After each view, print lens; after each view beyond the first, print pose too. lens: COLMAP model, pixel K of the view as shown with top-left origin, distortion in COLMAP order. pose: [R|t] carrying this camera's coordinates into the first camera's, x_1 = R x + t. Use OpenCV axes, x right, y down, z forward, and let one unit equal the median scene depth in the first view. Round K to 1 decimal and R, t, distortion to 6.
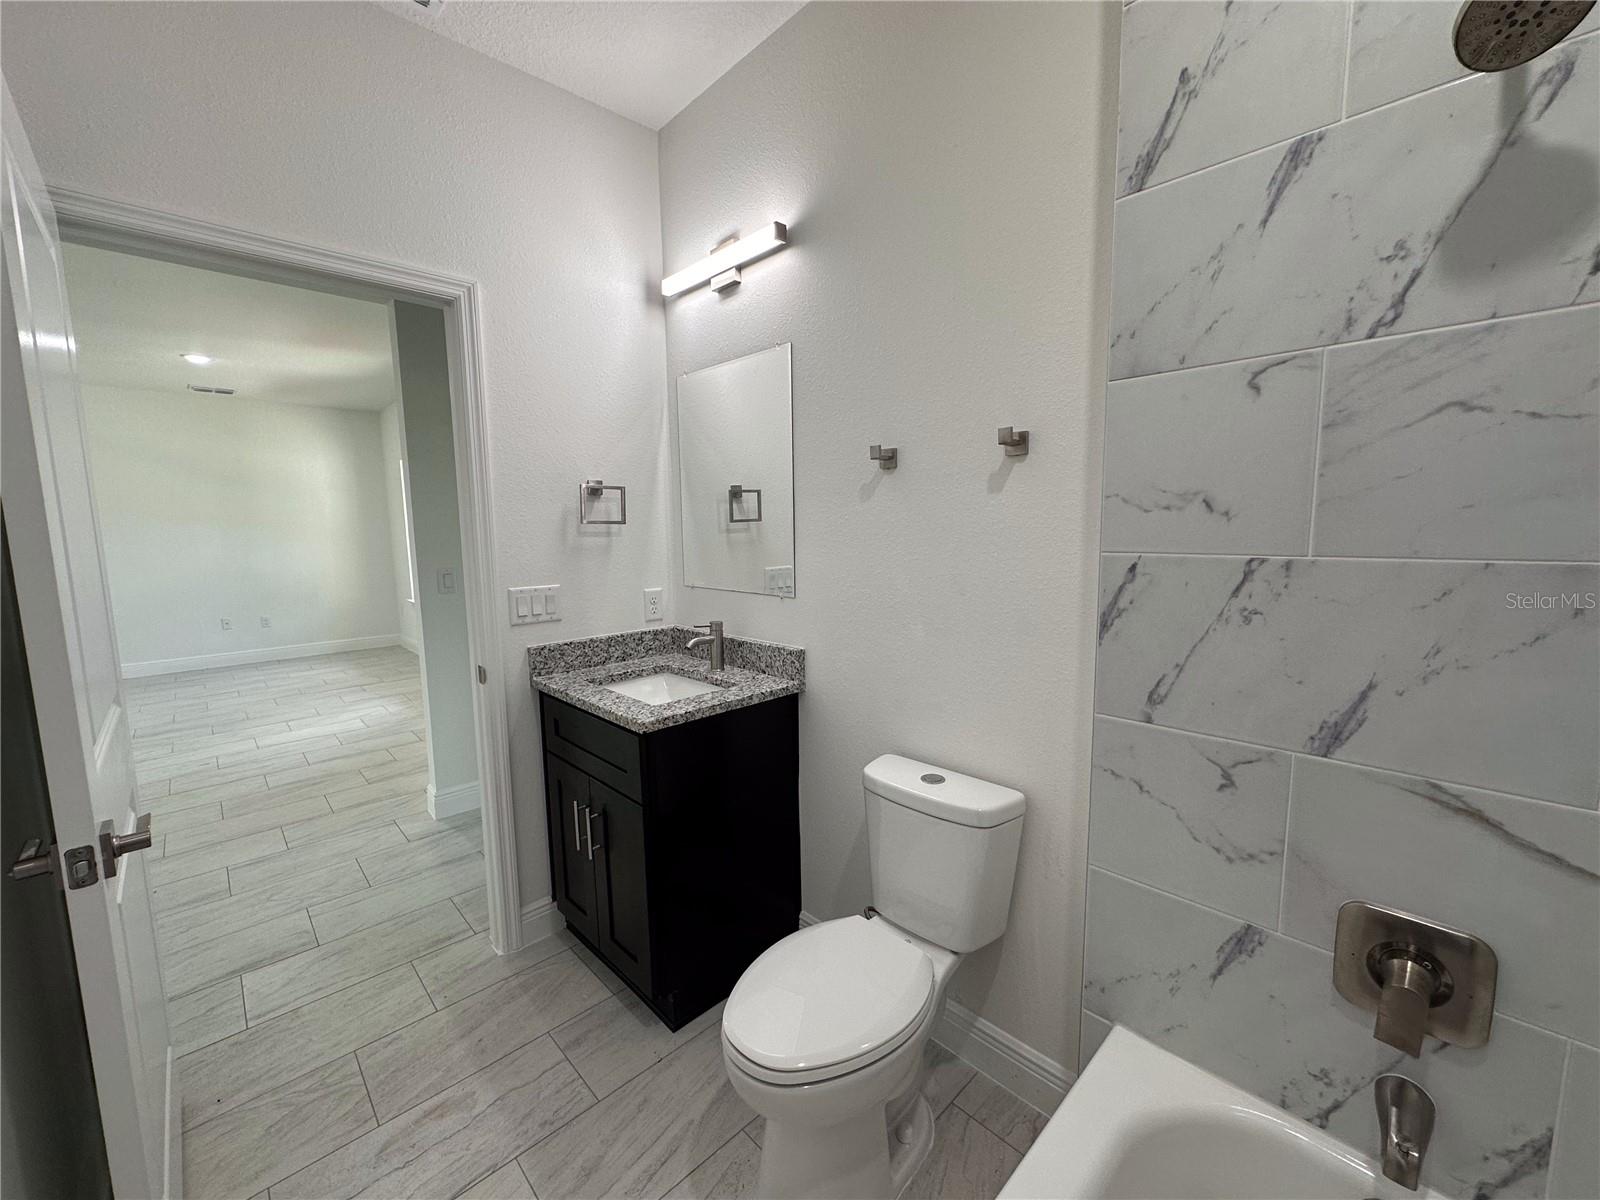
lens RADIAL K [[639.1, 0, 800.6], [0, 639.1, 594.6], [0, 0, 1]] dist [-0.001618, 0.000236]
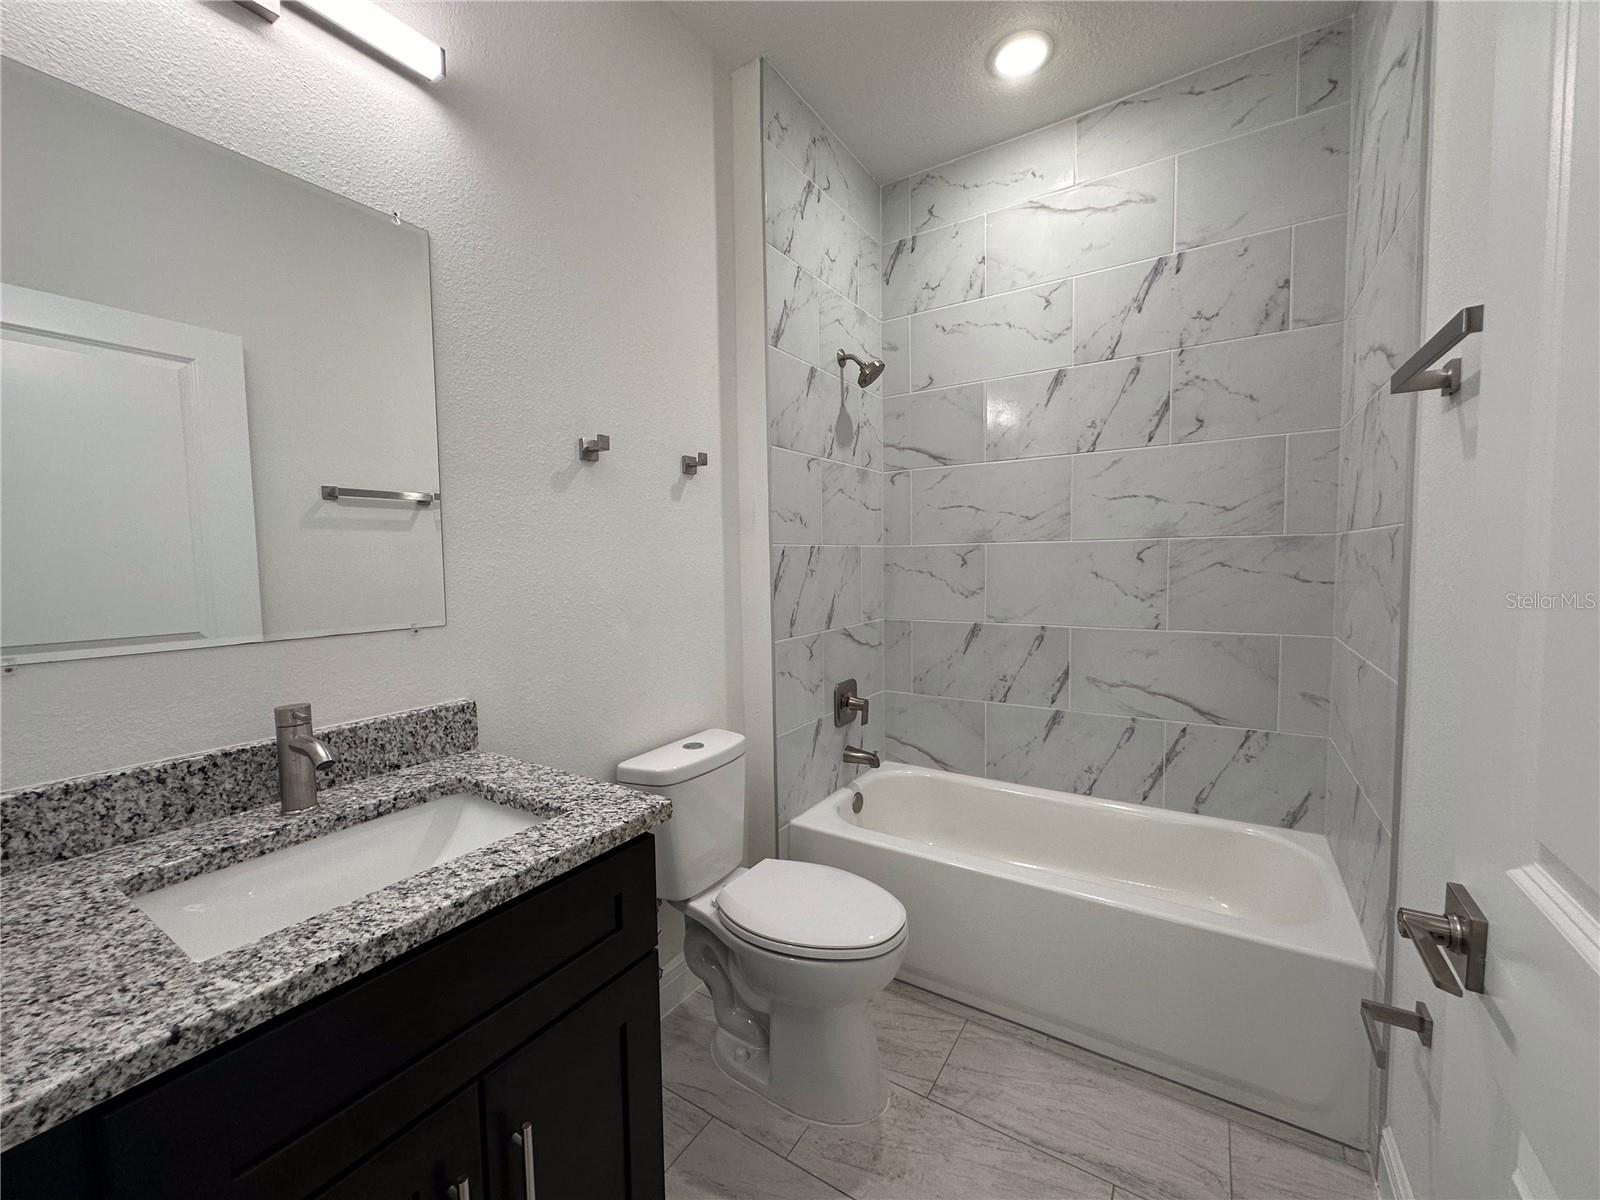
lens RADIAL K [[637.5, 0, 800.0], [0, 637.5, 600.0], [0, 0, 1]] dist [-0.000684, 0.000370]
pose [[-0.228939, -0.040912, 0.972581, -1.328111], [0.132998, 0.988433, 0.072885, -0.036966], [-0.964313, 0.146037, -0.220849, 1.471327]]
